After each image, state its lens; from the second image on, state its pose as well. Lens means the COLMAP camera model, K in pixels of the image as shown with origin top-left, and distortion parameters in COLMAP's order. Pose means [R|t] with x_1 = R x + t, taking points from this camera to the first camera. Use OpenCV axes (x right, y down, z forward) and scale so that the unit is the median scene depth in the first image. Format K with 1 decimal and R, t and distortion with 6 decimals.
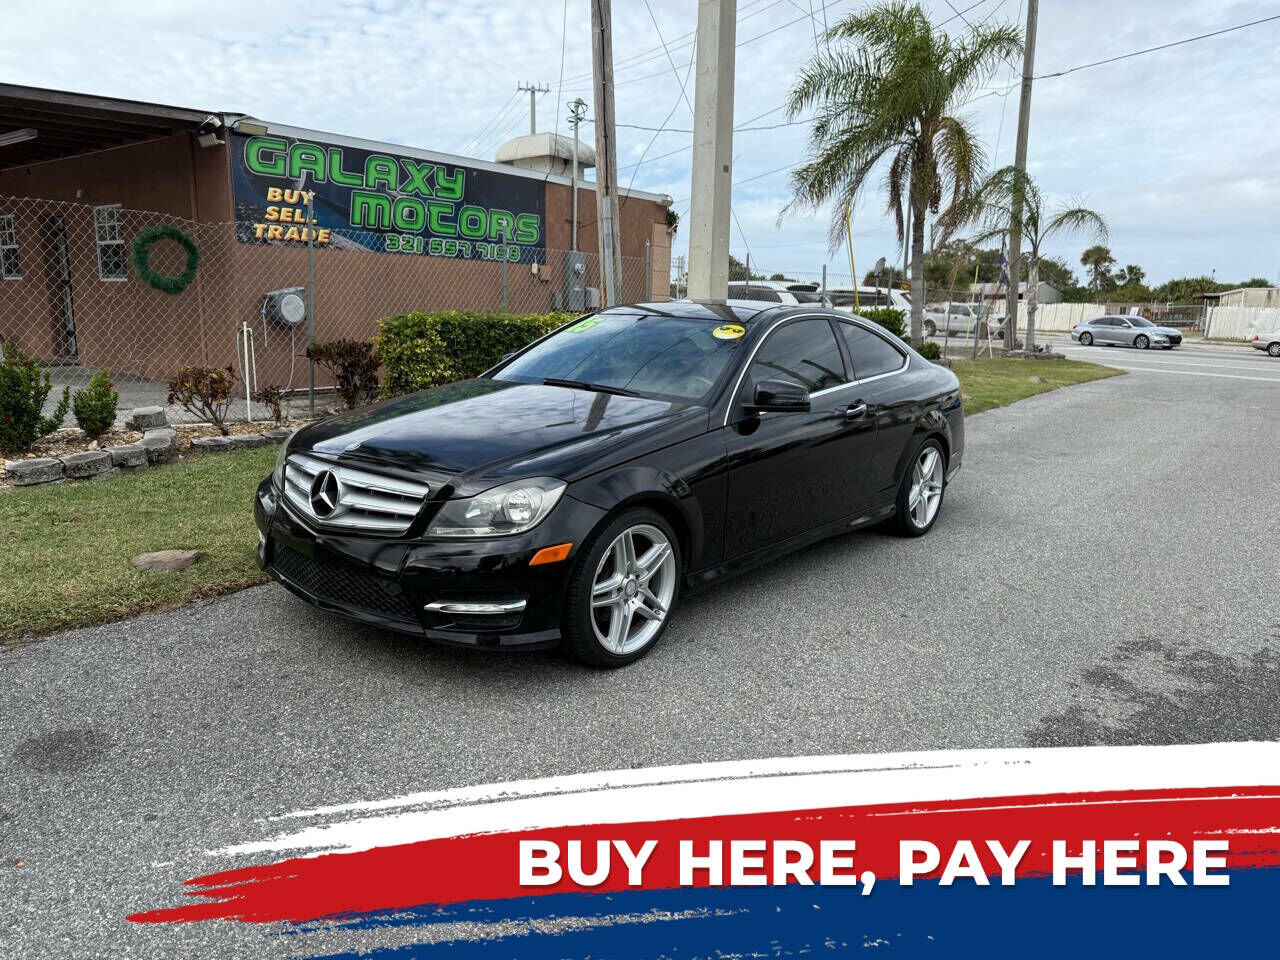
lens RADIAL K [[906.6, 0, 638.8], [0, 906.6, 489.0], [0, 0, 1]] dist [0.007087, -0.002353]
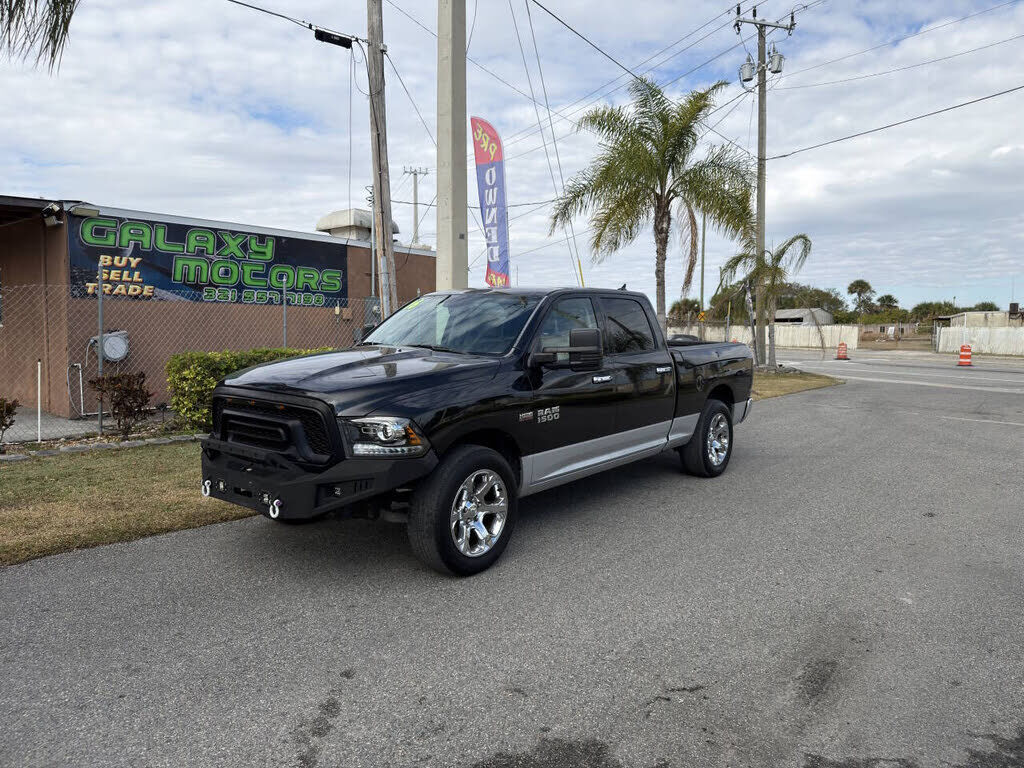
lens RADIAL K [[721.8, 0, 510.1], [0, 721.8, 381.4], [0, 0, 1]] dist [0.014922, -0.020386]
pose [[0.999869, -0.013110, -0.009502, 0.158193], [0.011796, 0.991812, -0.127163, -0.016008], [0.011092, 0.127034, 0.991836, 0.012383]]
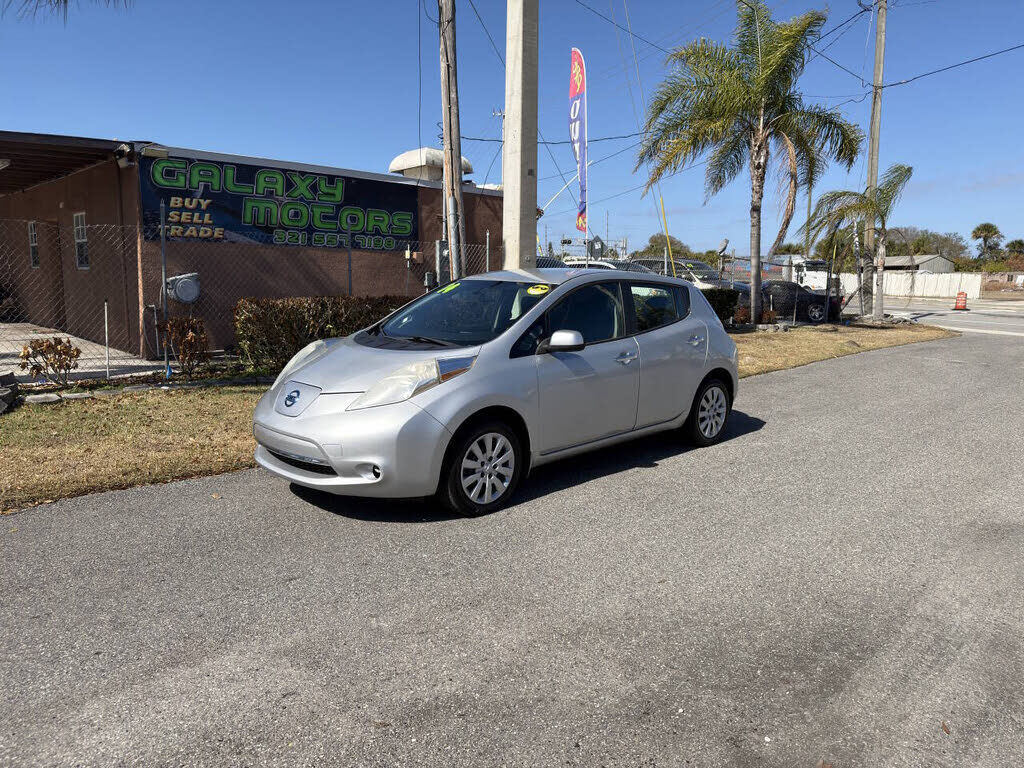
lens RADIAL K [[719.0, 0, 508.7], [0, 719.0, 382.1], [0, 0, 1]] dist [0.037065, -0.054043]
pose [[0.990651, 0.008646, -0.136150, 0.184557], [-0.016290, 0.998346, -0.055128, -0.018411], [0.135448, 0.056830, 0.989153, 0.056626]]
